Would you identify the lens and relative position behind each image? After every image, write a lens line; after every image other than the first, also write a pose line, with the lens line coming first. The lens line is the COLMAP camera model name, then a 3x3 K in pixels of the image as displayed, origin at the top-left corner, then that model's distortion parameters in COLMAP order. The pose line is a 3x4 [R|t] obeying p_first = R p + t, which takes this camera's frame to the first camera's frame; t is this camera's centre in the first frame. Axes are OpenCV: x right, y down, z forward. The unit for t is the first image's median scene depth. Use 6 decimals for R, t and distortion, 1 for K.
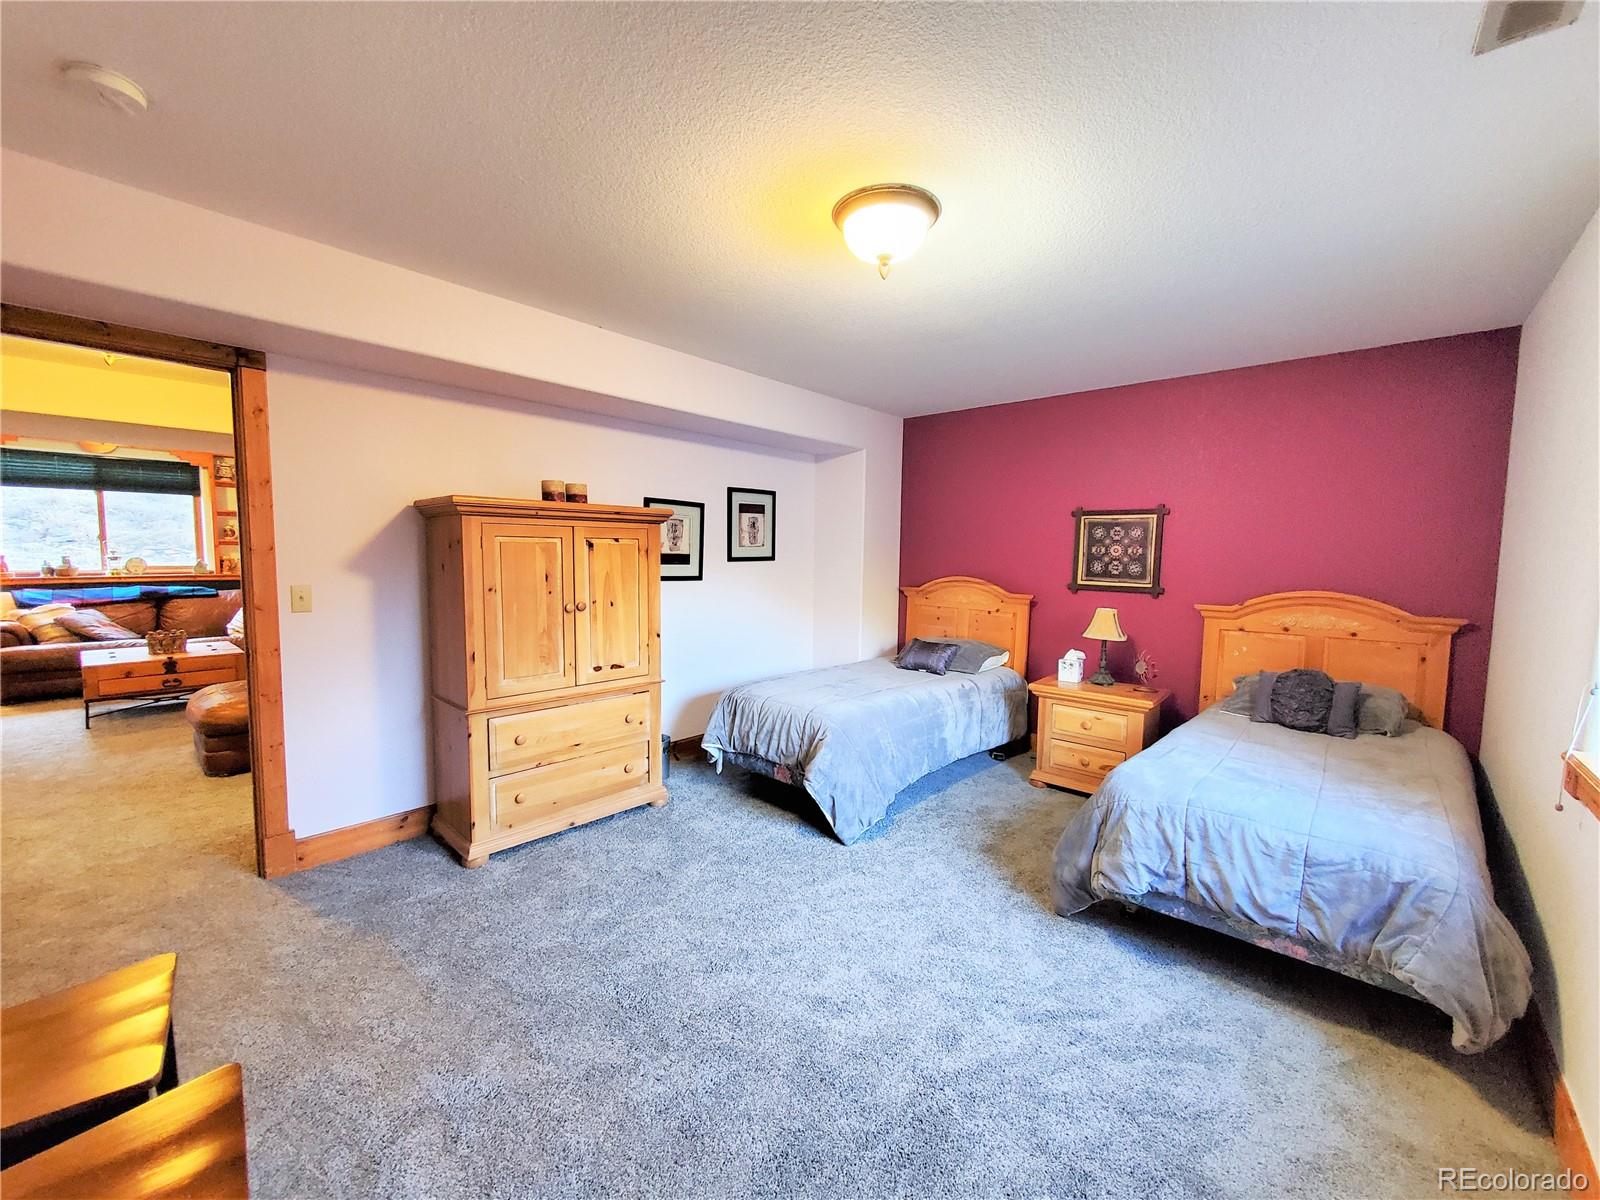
lens RADIAL K [[646.4, 0, 787.6], [0, 646.4, 601.3], [0, 0, 1]] dist [0.000964, -0.000031]
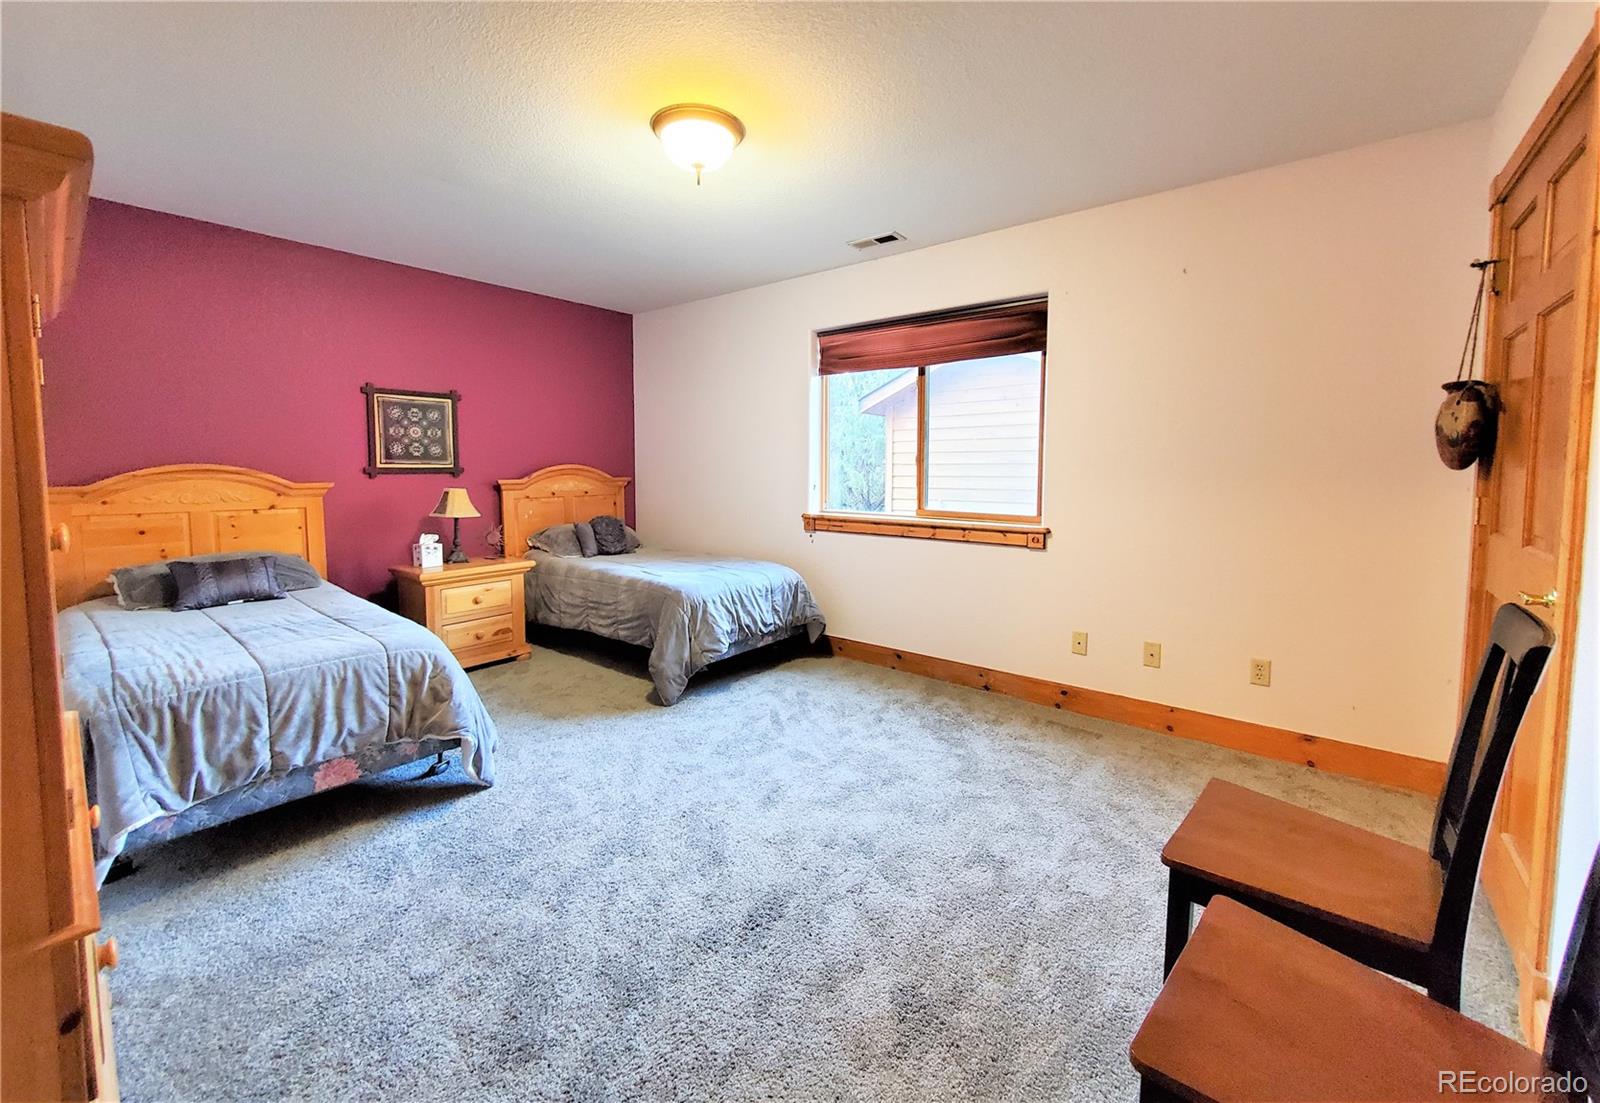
lens RADIAL K [[646.6, 0, 831.7], [0, 646.6, 502.0], [0, 0, 1]] dist [0.000037, -0.000073]
pose [[-0.100180, -0.076808, 0.992000, -0.573206], [0.070990, 0.993923, 0.084126, -0.010515], [-0.992434, 0.078850, -0.094118, 0.489972]]
